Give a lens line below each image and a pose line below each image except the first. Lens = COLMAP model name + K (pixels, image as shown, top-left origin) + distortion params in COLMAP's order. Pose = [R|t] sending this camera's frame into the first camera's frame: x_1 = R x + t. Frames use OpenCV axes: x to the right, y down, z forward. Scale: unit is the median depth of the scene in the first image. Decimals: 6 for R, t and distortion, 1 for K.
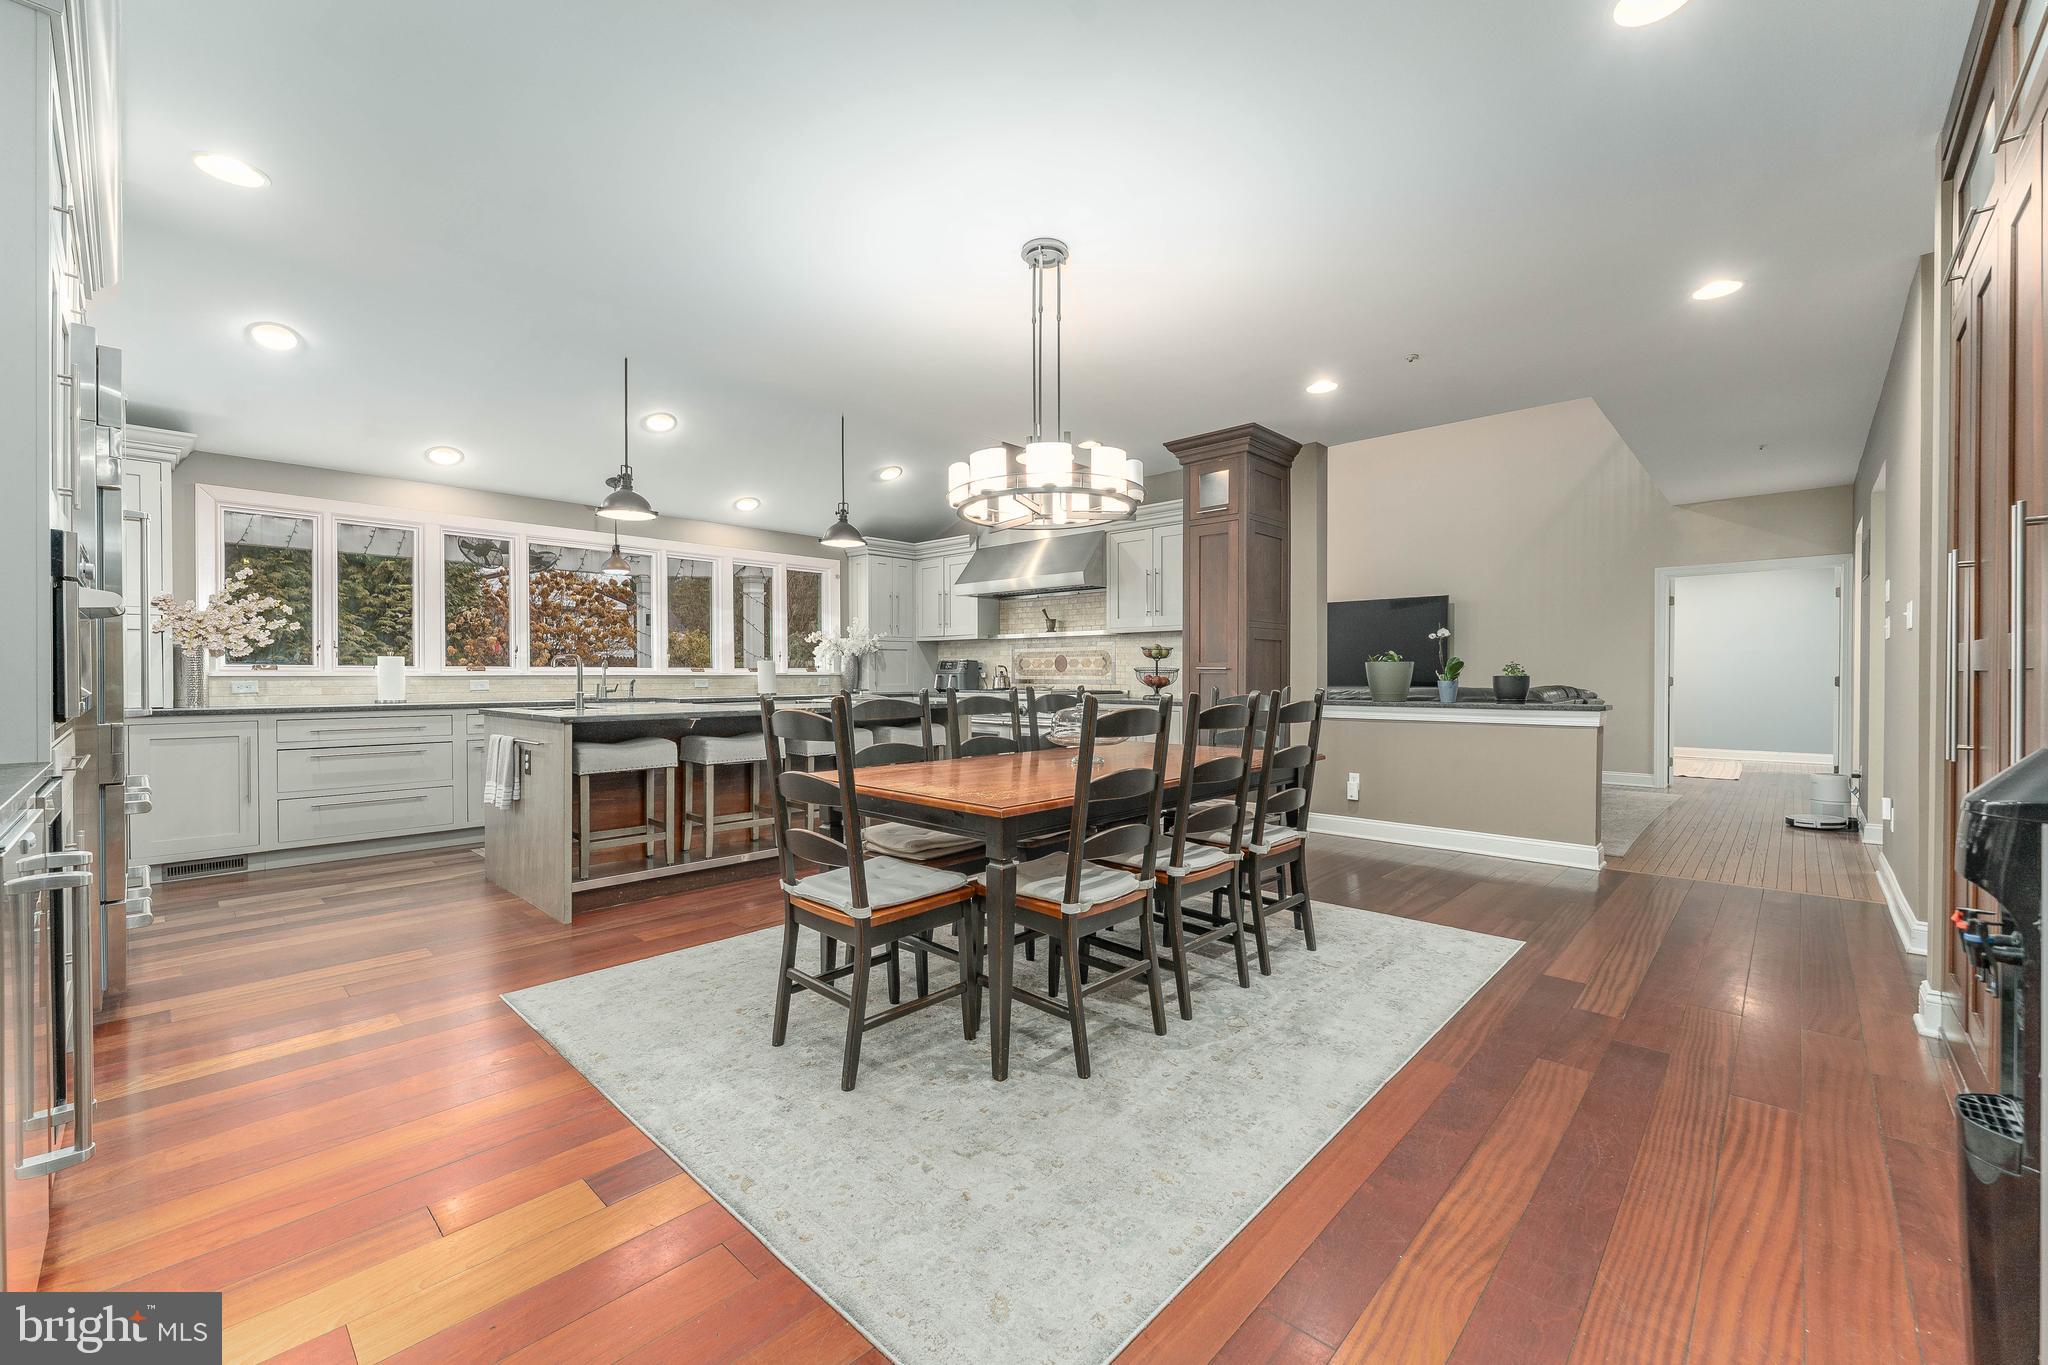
lens RADIAL K [[830.7, 0, 1024.0], [0, 830.7, 682.5], [0, 0, 1]] dist [-0.003140, -0.000606]
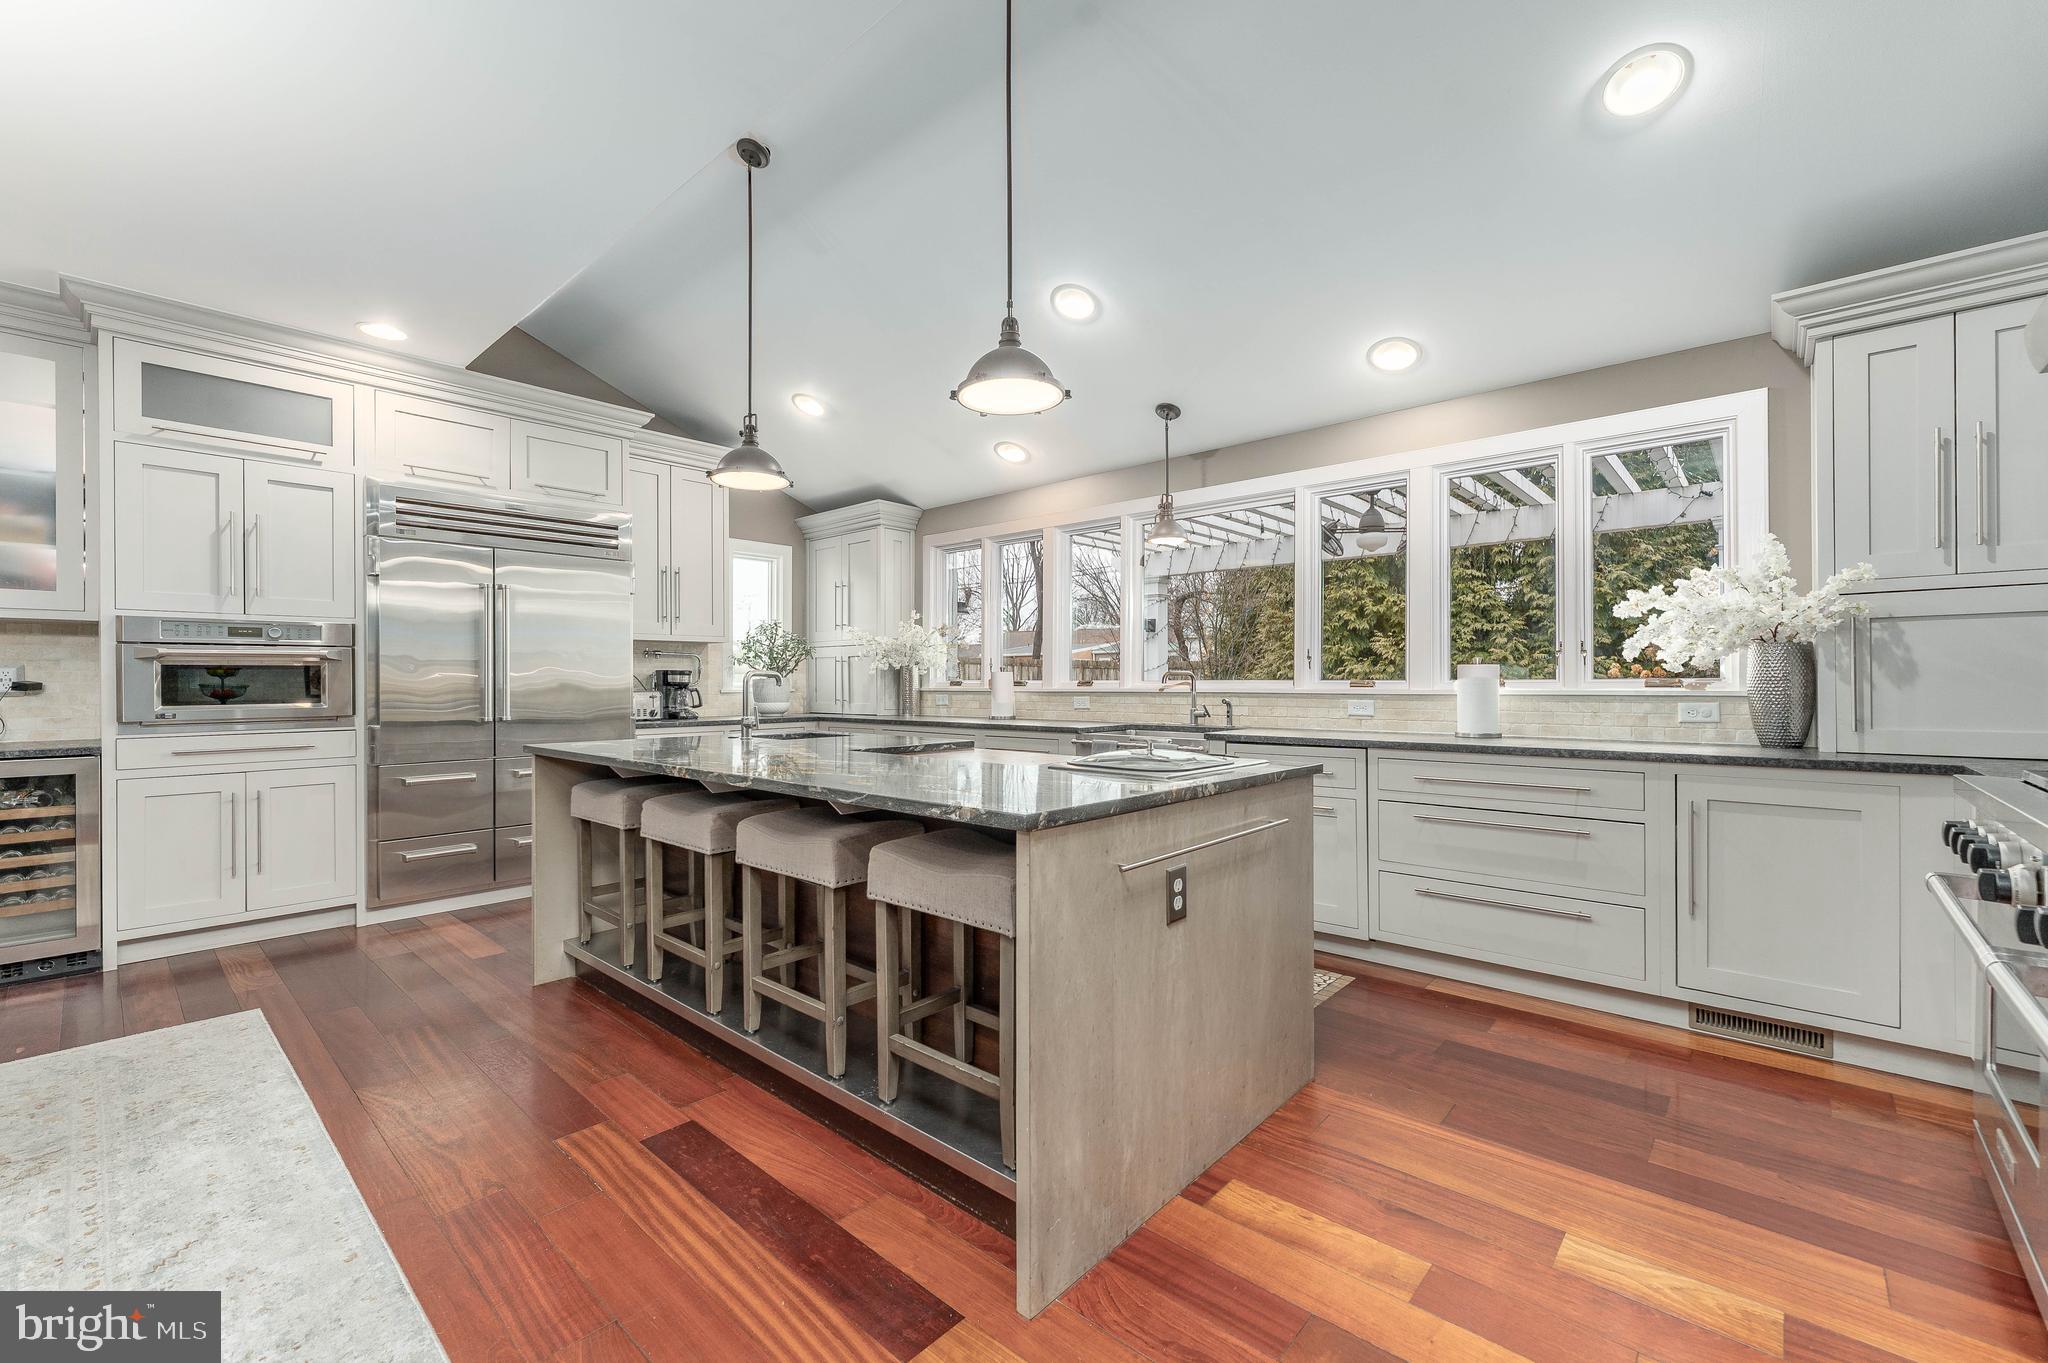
lens RADIAL K [[842.2, 0, 976.2], [0, 842.2, 679.0], [0, 0, 1]] dist [0.002085, 0.000181]
pose [[-0.011922, -0.003902, -0.999921, 0.062038], [-0.006099, 0.999974, -0.003830, -0.024991], [0.999910, 0.006053, -0.011946, 1.079786]]
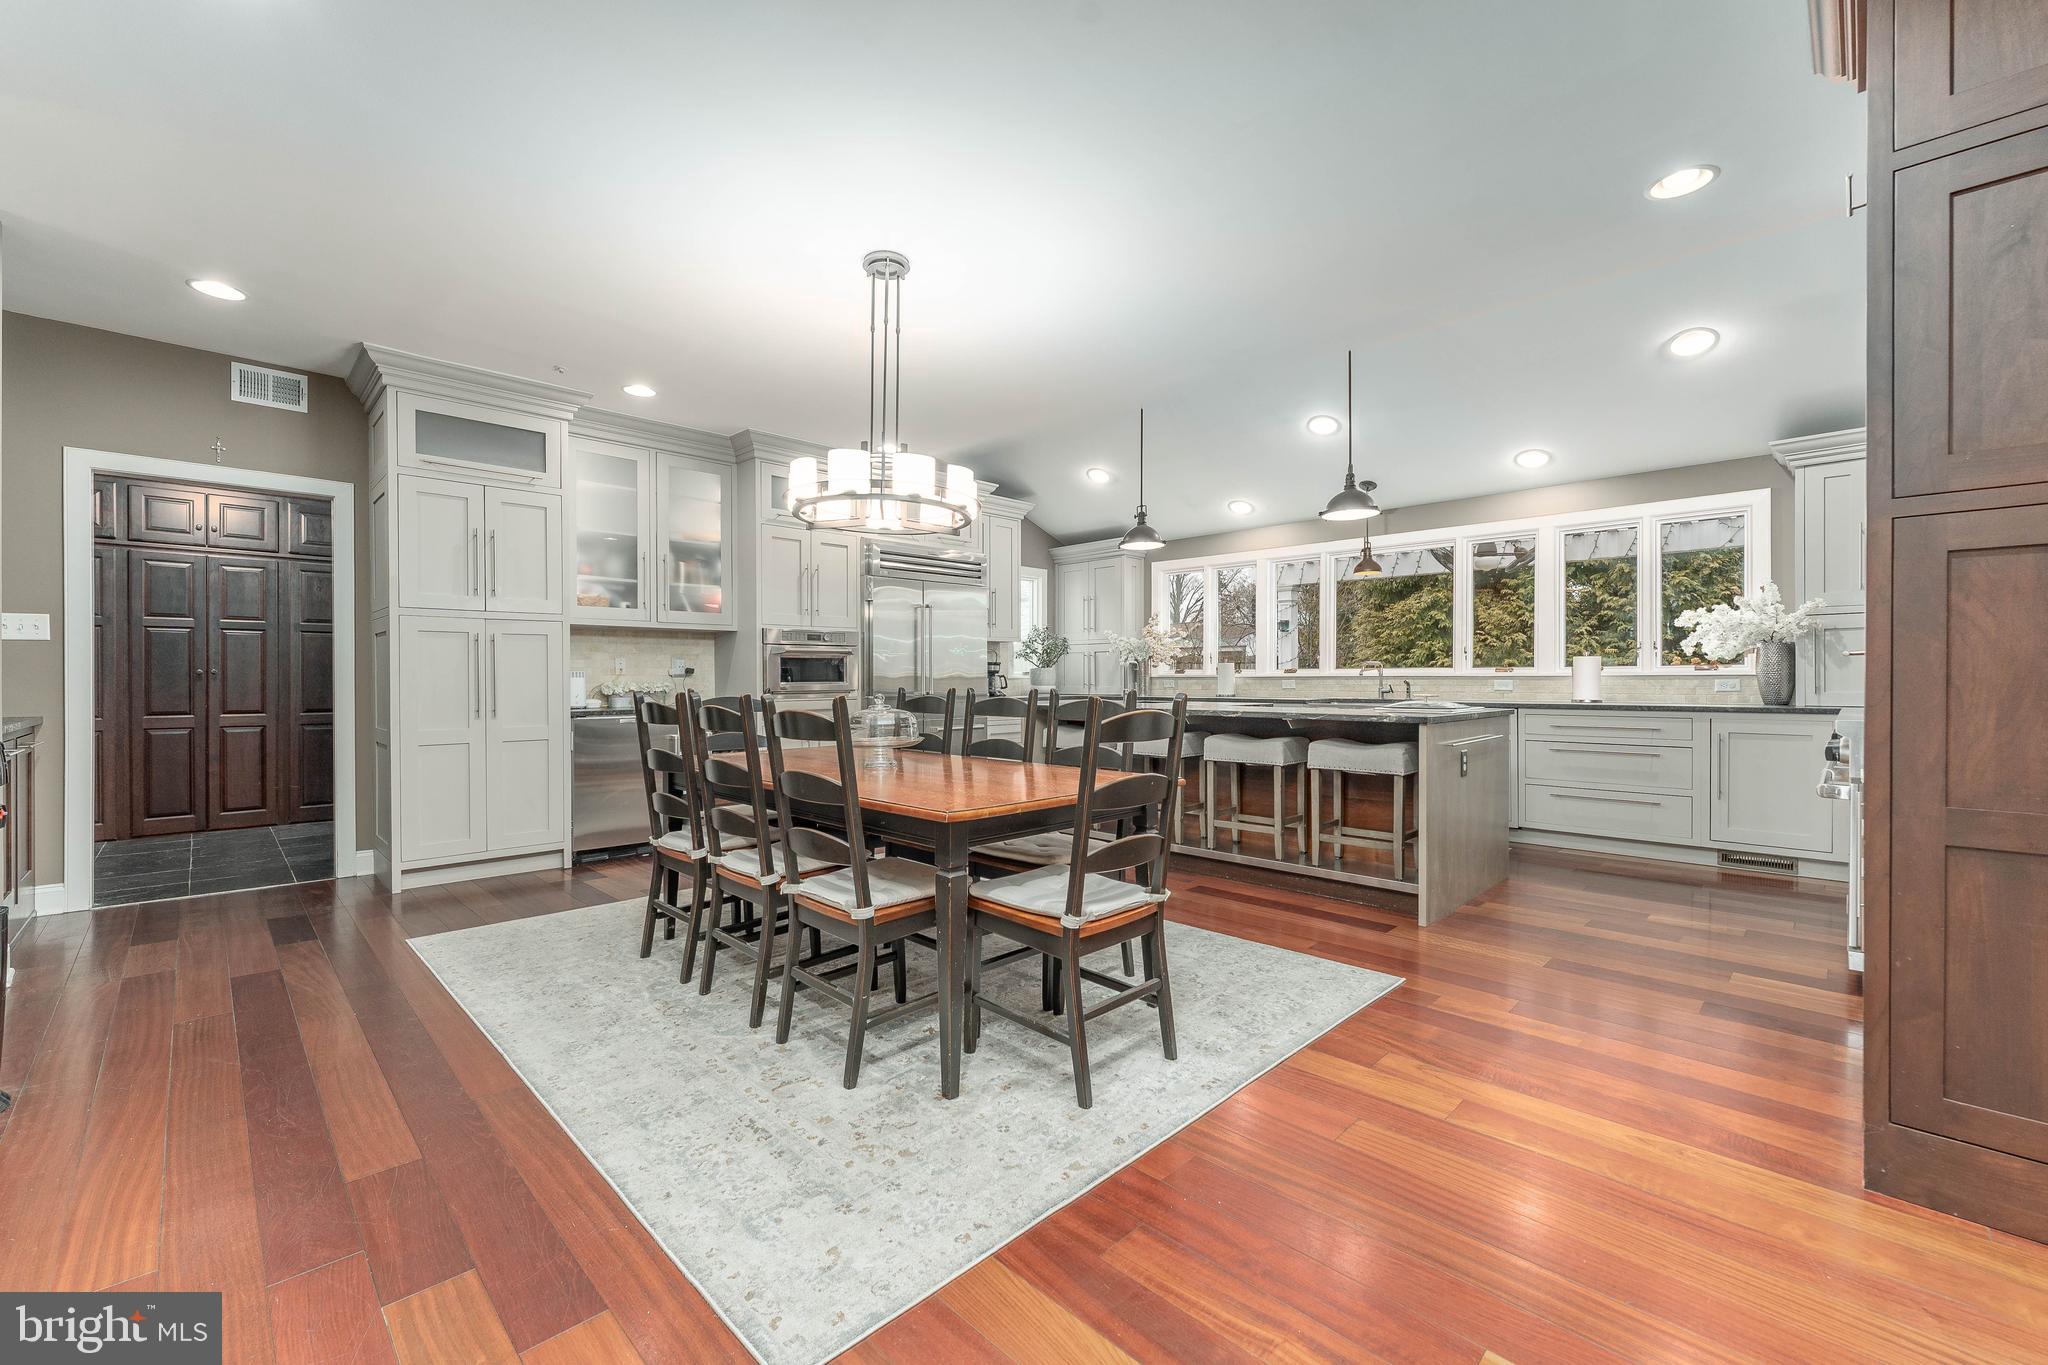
lens RADIAL K [[826.1, 0, 1015.7], [0, 826.1, 678.9], [0, 0, 1]] dist [-0.000655, -0.000175]
pose [[-0.039625, 0.001805, -0.999213, 0.598451], [-0.005355, 0.999984, 0.002018, -0.006016], [0.999200, 0.005431, -0.039615, 0.687442]]
